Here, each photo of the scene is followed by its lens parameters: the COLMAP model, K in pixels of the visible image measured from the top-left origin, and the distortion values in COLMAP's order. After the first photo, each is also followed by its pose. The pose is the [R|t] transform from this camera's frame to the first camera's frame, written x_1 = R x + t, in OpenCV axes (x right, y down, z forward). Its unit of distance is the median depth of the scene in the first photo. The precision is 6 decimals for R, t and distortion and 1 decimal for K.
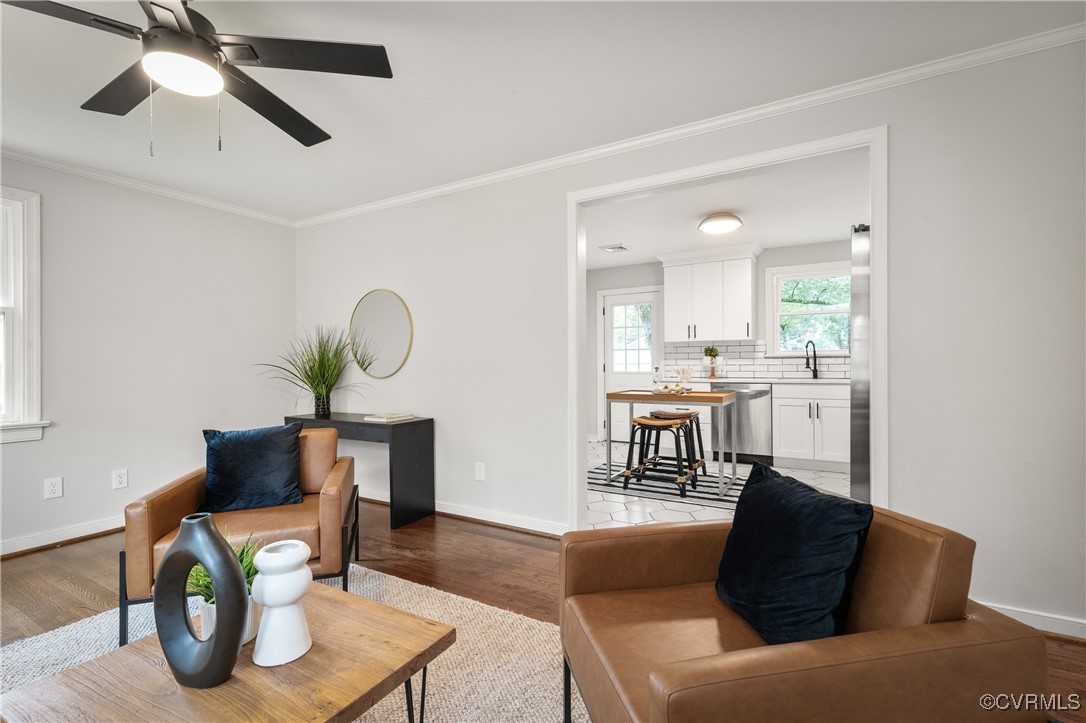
lens RADIAL K [[497.9, 0, 545.7], [0, 497.9, 361.8], [0, 0, 1]] dist [0.007247, -0.001055]
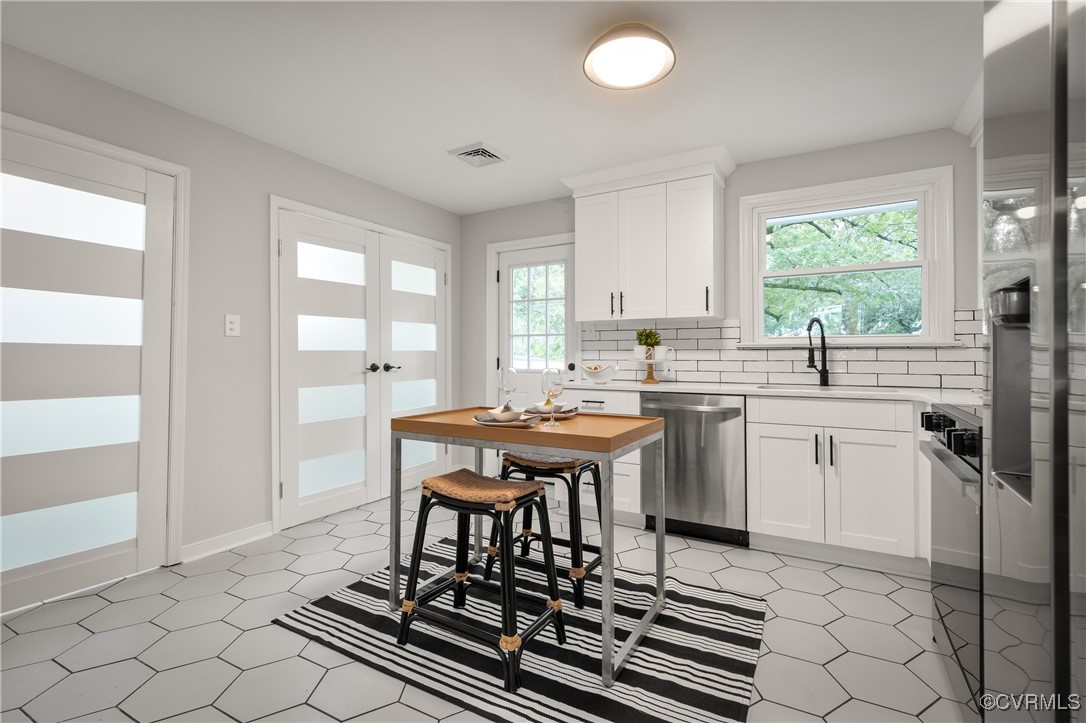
lens RADIAL K [[497.9, 0, 560.7], [0, 497.9, 345.7], [0, 0, 1]] dist [0.007247, -0.001055]
pose [[0.999537, 0.008987, 0.029083, 0.215636], [-0.008364, 0.999734, -0.021482, 0.002601], [-0.029268, 0.021229, 0.999346, 0.424645]]
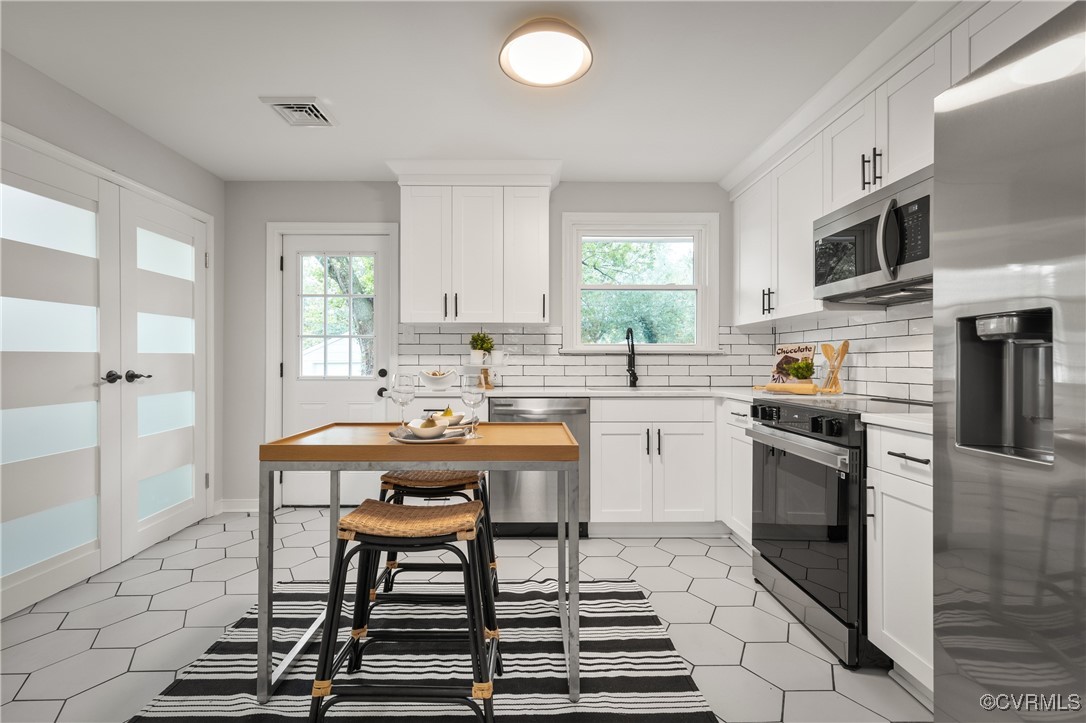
lens RADIAL K [[497.9, 0, 532.3], [0, 497.9, 355.9], [0, 0, 1]] dist [0.007247, -0.001055]
pose [[0.852698, 0.014920, 0.522190, 0.082517], [-0.008306, 0.999853, -0.015004, 0.003625], [-0.522337, 0.008456, 0.852697, 0.489272]]
